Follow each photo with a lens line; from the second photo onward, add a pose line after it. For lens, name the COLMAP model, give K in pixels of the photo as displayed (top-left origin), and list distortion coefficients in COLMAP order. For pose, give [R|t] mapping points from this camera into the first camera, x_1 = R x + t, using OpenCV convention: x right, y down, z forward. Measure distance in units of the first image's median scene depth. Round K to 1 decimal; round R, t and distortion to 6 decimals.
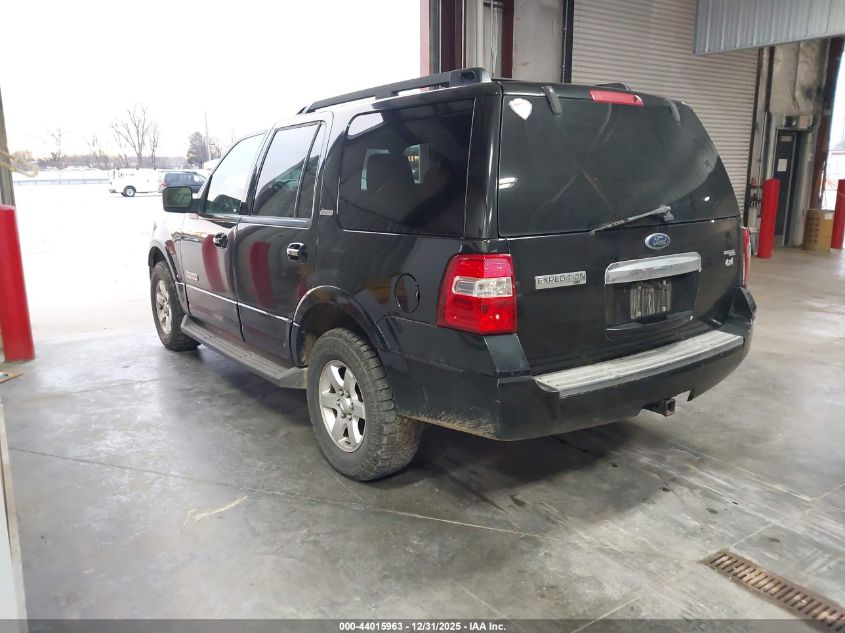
lens RADIAL K [[679.4, 0, 420.8], [0, 679.4, 317.1], [0, 0, 1]] dist [-0.009425, -0.002535]
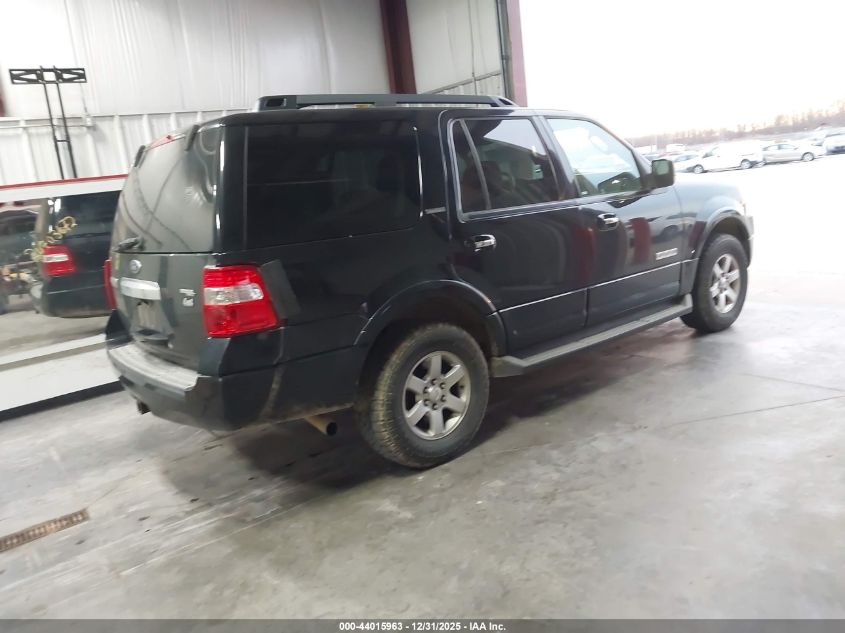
lens RADIAL K [[679.4, 0, 422.3], [0, 679.4, 316.0], [0, 0, 1]] dist [-0.009425, -0.002535]
pose [[0.023364, 0.200861, -0.979341, 1.346446], [-0.098977, 0.975260, 0.197663, -0.271591], [0.994815, 0.092314, 0.042667, 1.278290]]
